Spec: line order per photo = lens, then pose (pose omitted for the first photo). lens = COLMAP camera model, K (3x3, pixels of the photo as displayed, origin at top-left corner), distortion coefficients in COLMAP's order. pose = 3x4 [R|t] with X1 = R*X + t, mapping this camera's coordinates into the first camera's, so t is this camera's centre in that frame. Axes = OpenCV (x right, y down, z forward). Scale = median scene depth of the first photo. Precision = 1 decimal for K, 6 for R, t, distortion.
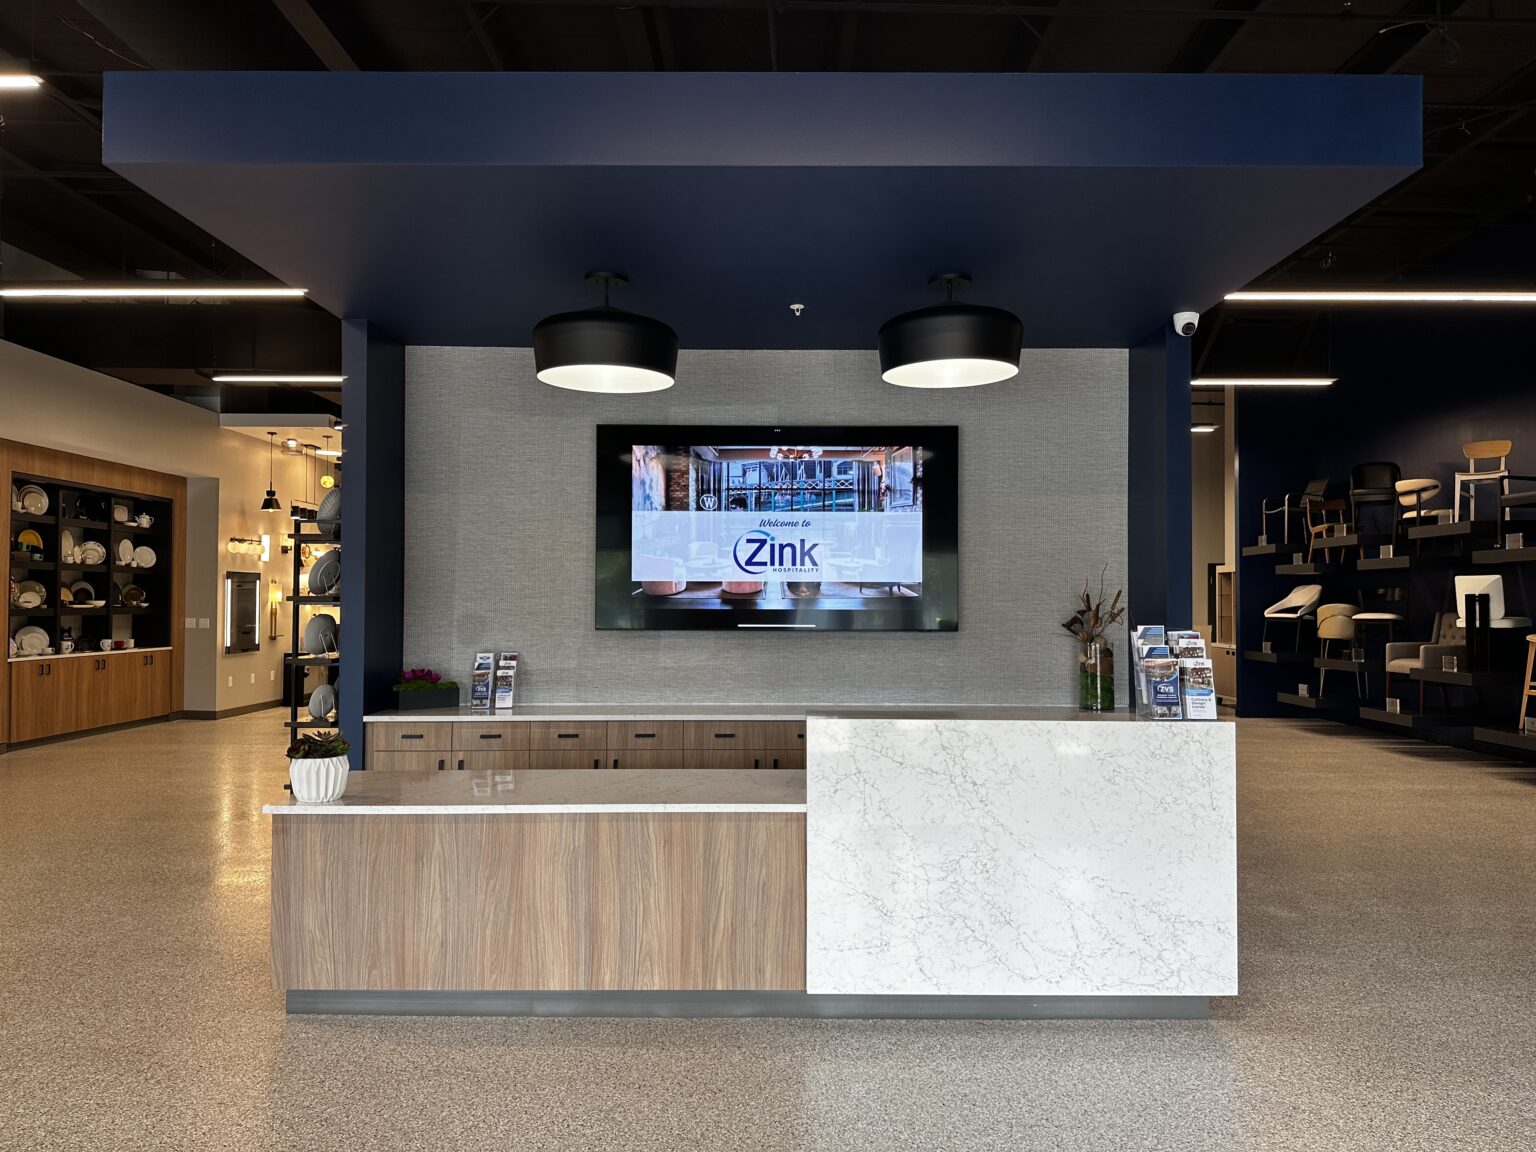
lens RADIAL K [[1075.6, 0, 768.0], [0, 1075.6, 576.0], [0, 0, 1]] dist [0.000040, -0.000015]
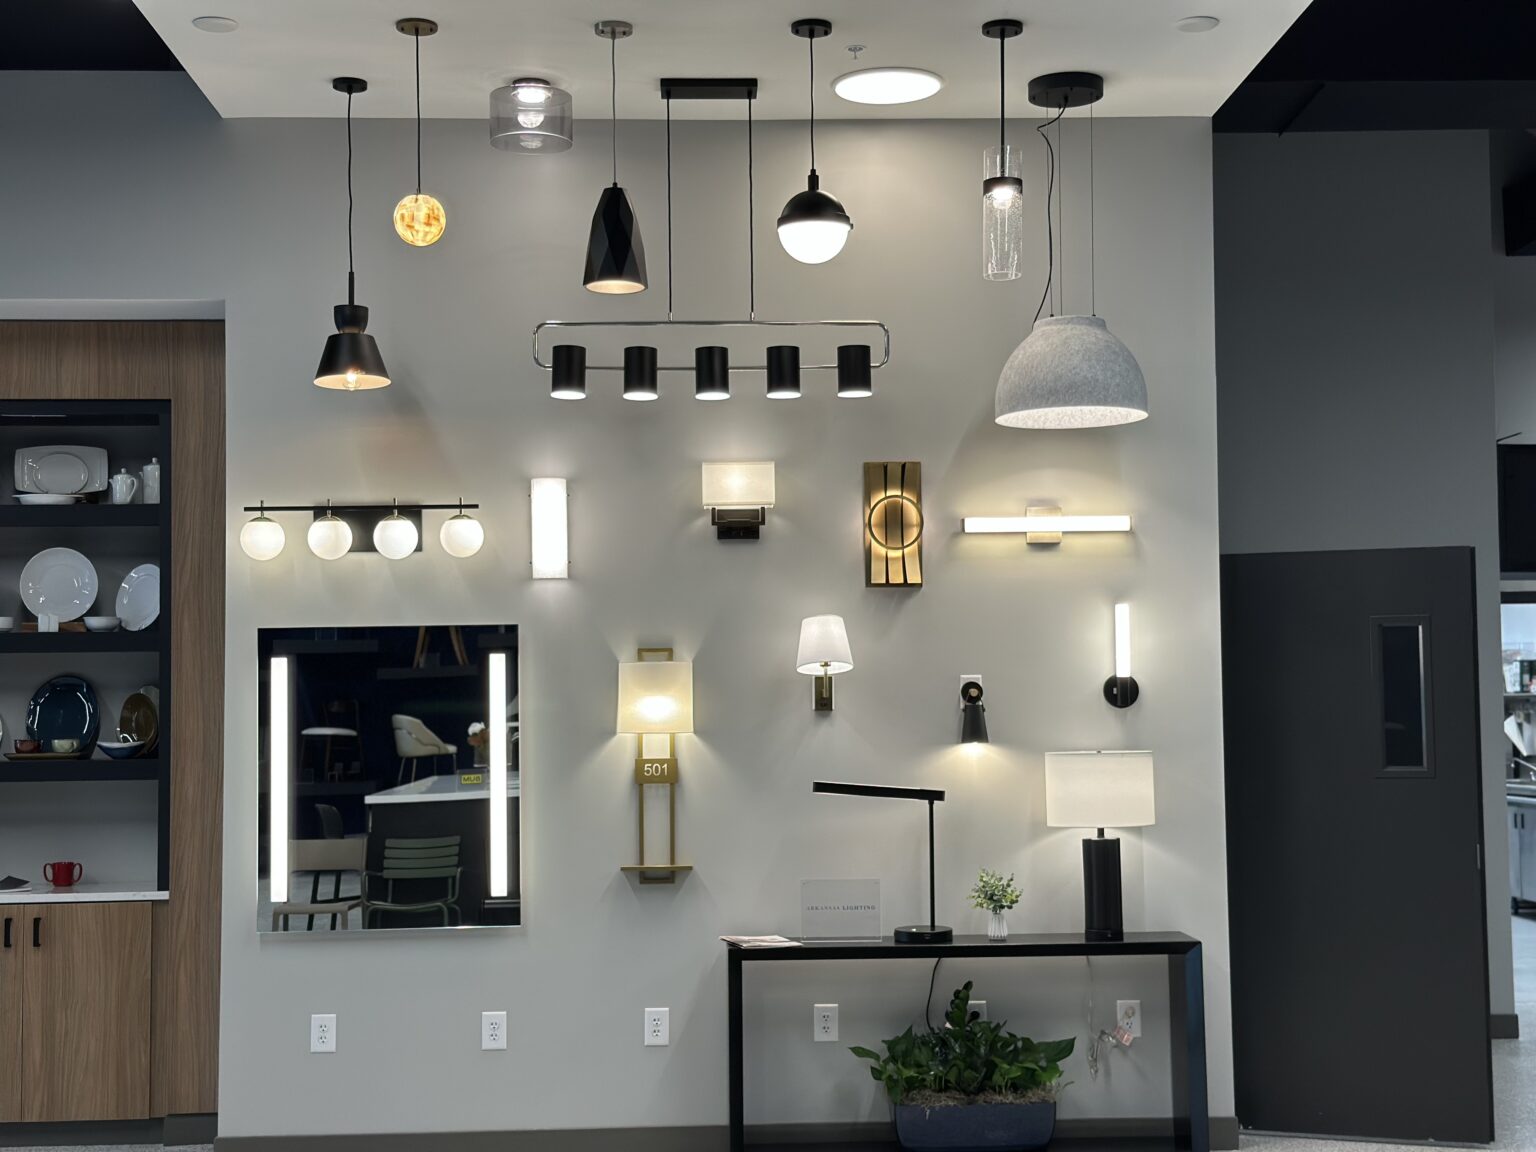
lens RADIAL K [[2145.9, 0, 768.0], [0, 2145.9, 576.0], [0, 0, 1]] dist [-0.008478, -0.012563]
pose [[0.038067, -0.058111, -0.997584, 0.046375], [0.037621, 0.997683, -0.056681, 0.018277], [0.998567, -0.035372, 0.040165, 1.098932]]
